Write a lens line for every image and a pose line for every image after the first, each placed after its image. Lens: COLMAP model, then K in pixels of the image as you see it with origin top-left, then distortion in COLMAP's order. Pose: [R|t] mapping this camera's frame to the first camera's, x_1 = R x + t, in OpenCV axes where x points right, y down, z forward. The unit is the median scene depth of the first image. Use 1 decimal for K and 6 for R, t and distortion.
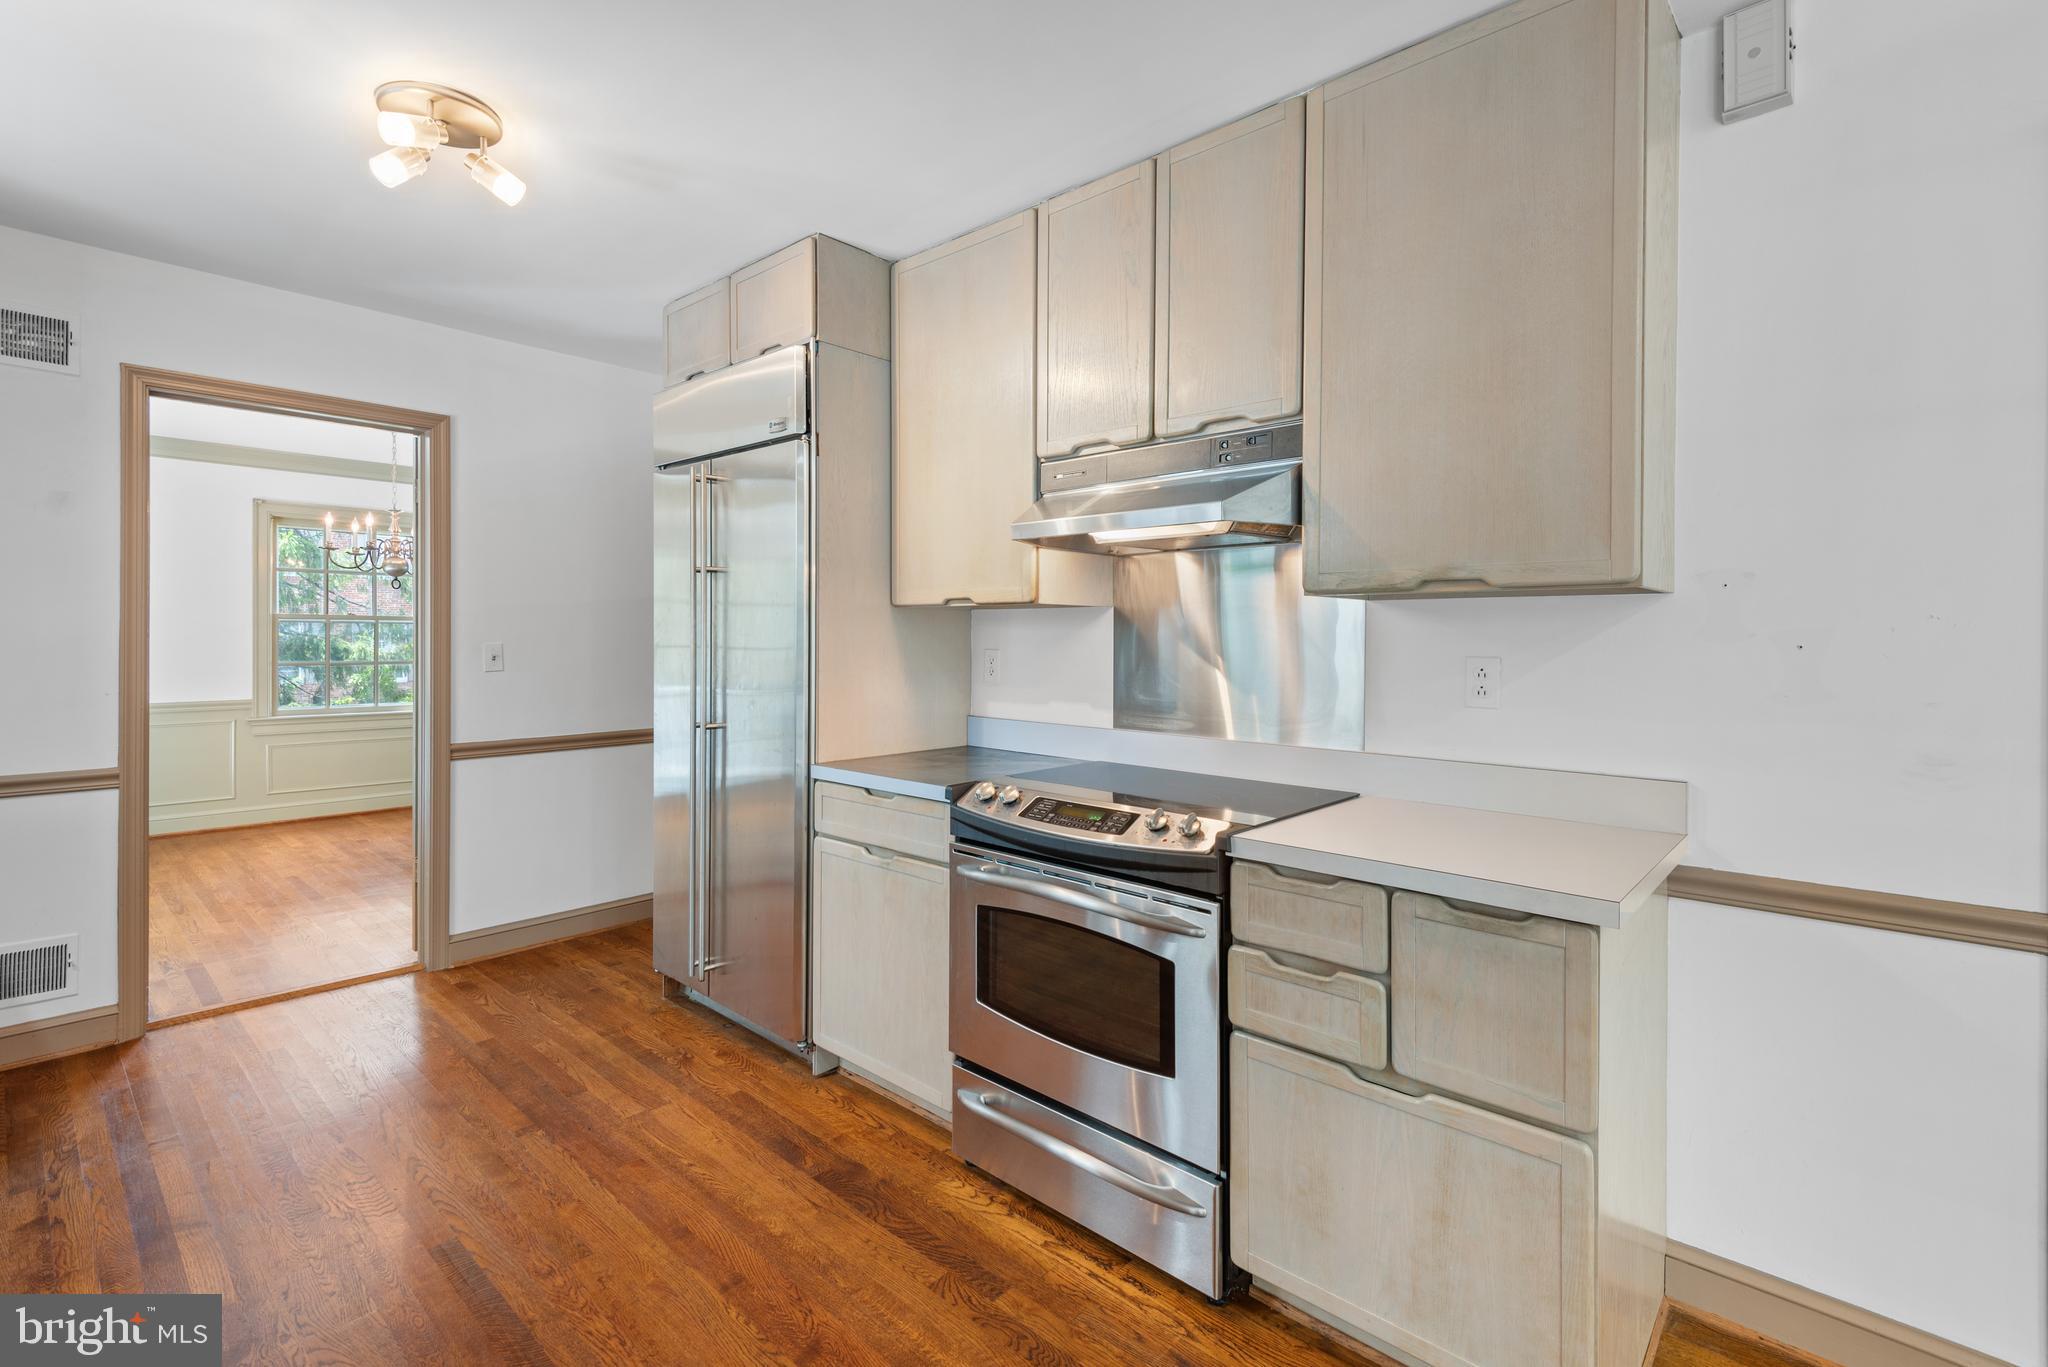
lens RADIAL K [[887.5, 0, 1031.4], [0, 887.5, 648.1], [0, 0, 1]] dist [0.001673, 0.000342]
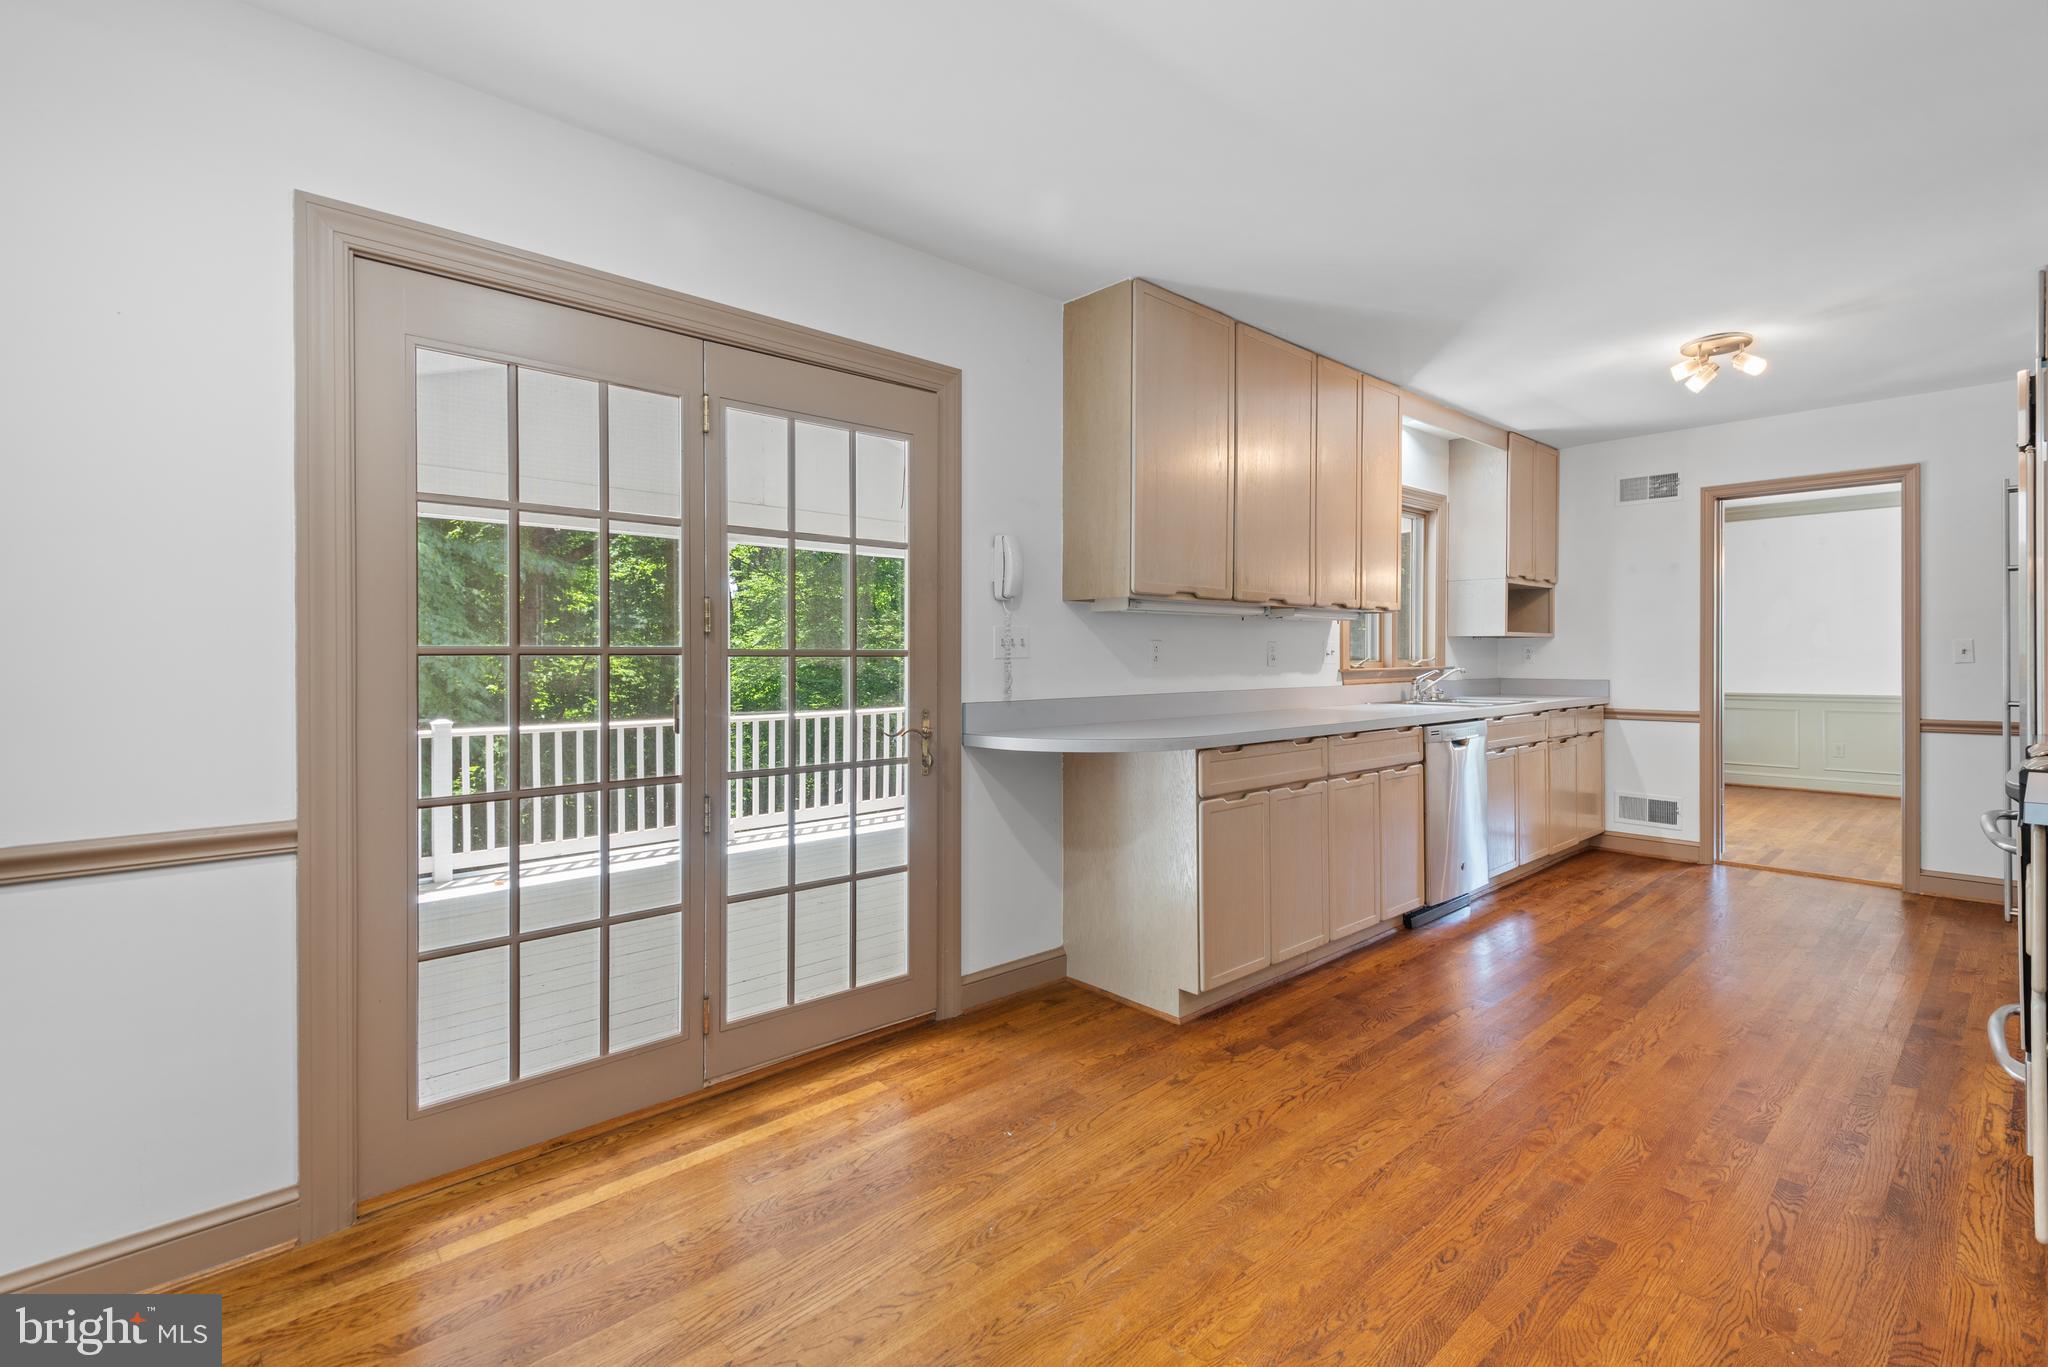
lens RADIAL K [[887.5, 0, 1031.4], [0, 887.5, 648.1], [0, 0, 1]] dist [0.001673, 0.000342]
pose [[-0.131295, -0.017591, -0.991187, 0.946377], [-0.009699, 0.999817, -0.016459, 0.049023], [0.991296, 0.007453, -0.131441, -0.108465]]
